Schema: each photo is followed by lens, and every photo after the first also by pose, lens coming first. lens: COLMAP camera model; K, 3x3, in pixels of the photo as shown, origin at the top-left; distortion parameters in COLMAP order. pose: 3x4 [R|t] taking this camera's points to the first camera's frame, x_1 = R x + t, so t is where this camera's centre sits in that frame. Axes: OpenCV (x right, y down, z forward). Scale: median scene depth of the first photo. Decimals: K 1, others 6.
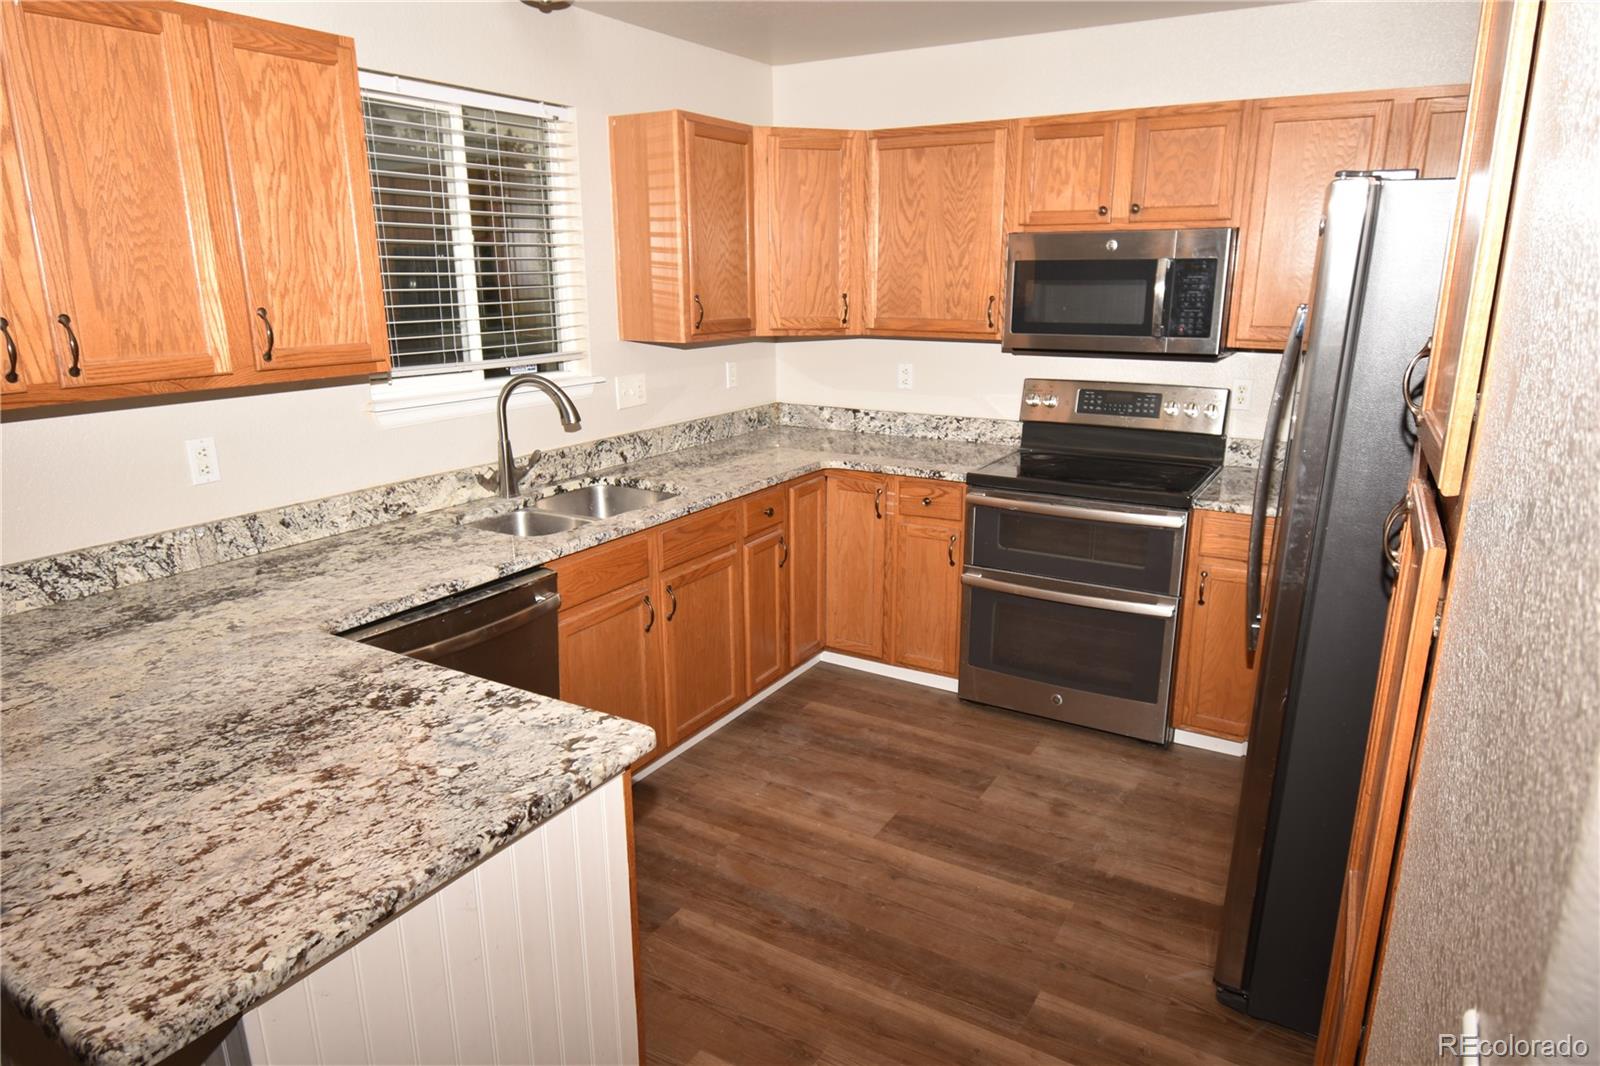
lens RADIAL K [[941.1, 0, 801.2], [0, 941.1, 538.2], [0, 0, 1]] dist [-0.004039, -0.000675]
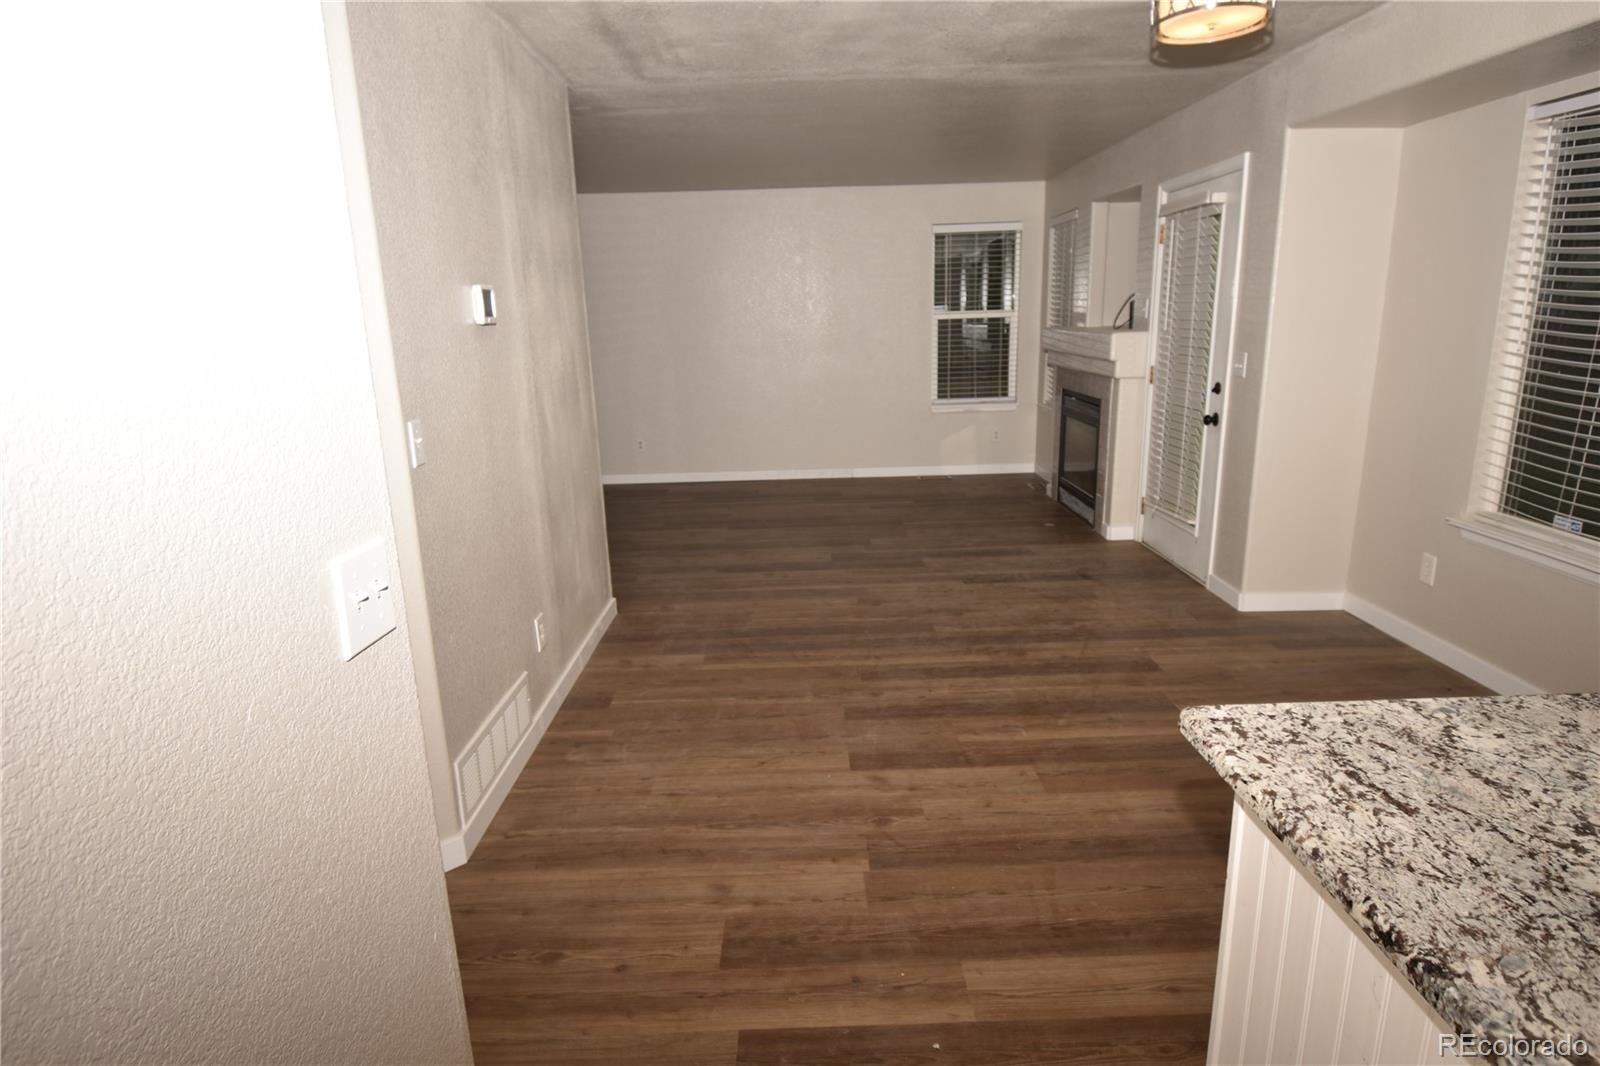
lens RADIAL K [[914.2, 0, 801.3], [0, 914.2, 540.4], [0, 0, 1]] dist [-0.006482, -0.002054]
pose [[-0.858617, 0.146608, -0.491207, 0.325826], [-0.104165, 0.888339, 0.447216, -0.191711], [0.501924, 0.435154, -0.747471, 1.118052]]
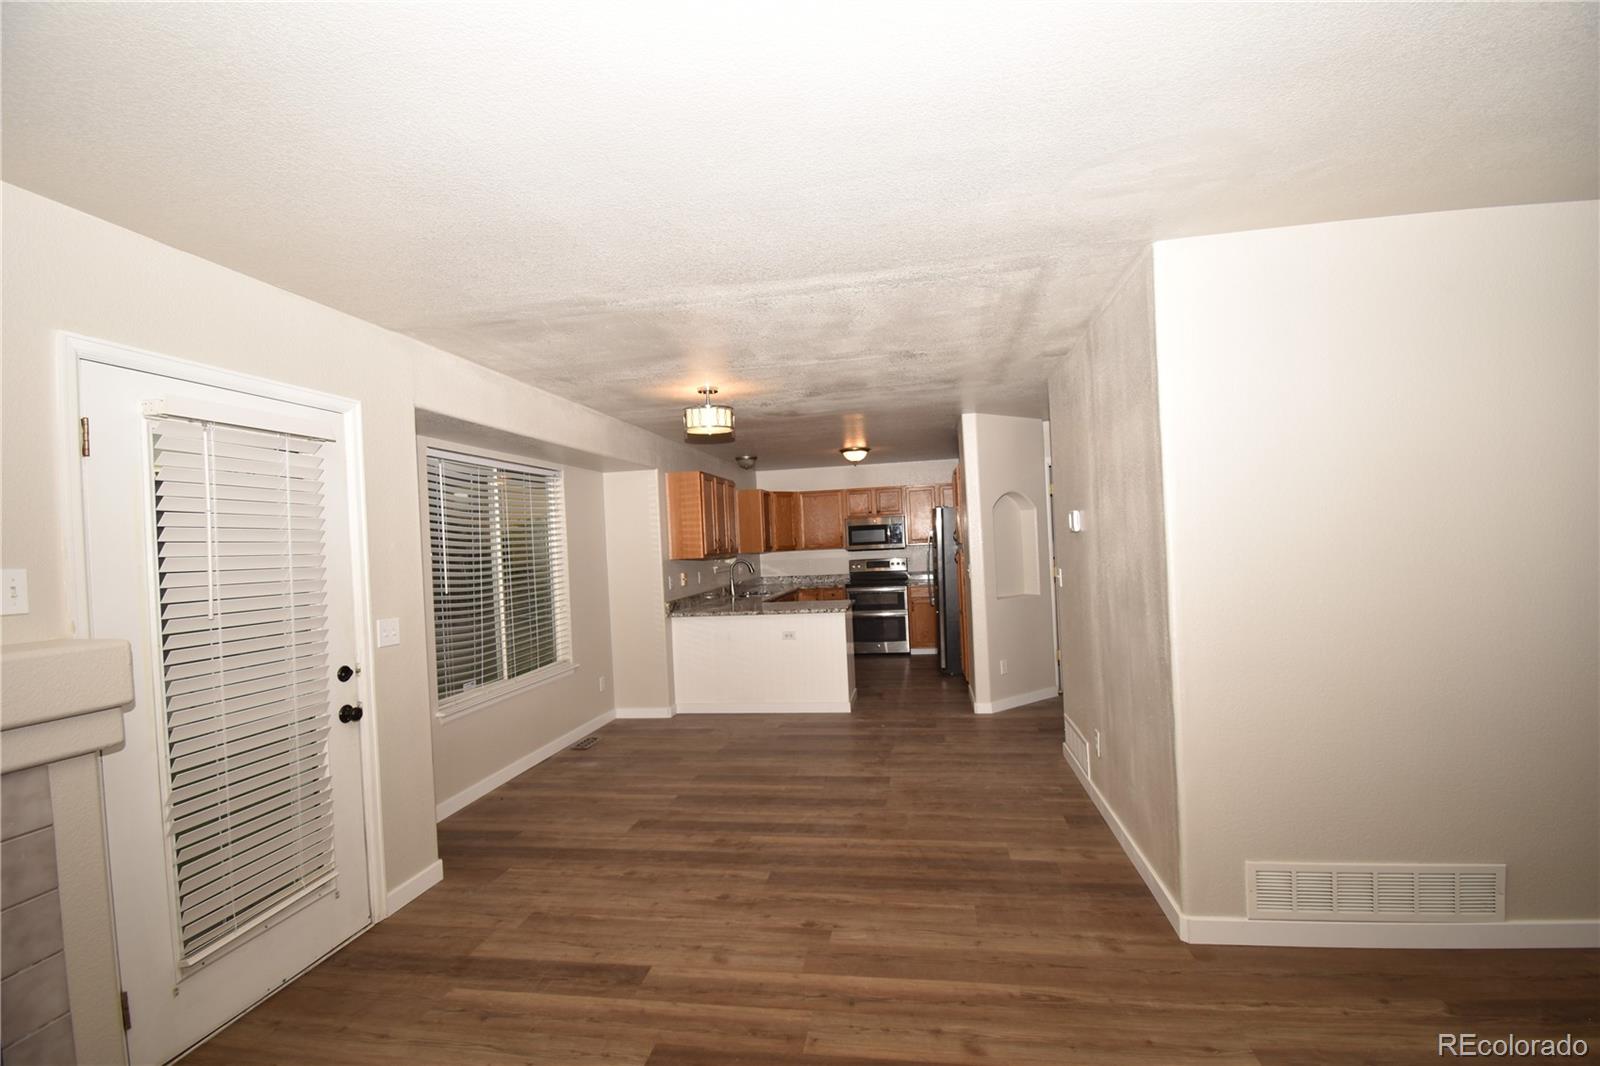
lens RADIAL K [[703.9, 0, 805.3], [0, 703.9, 537.6], [0, 0, 1]] dist [-0.004162, -0.000363]
pose [[0.932547, -0.041313, 0.358678, -3.047217], [0.137571, 0.959148, -0.247204, 1.343469], [-0.333812, 0.279873, 0.900134, -4.657590]]
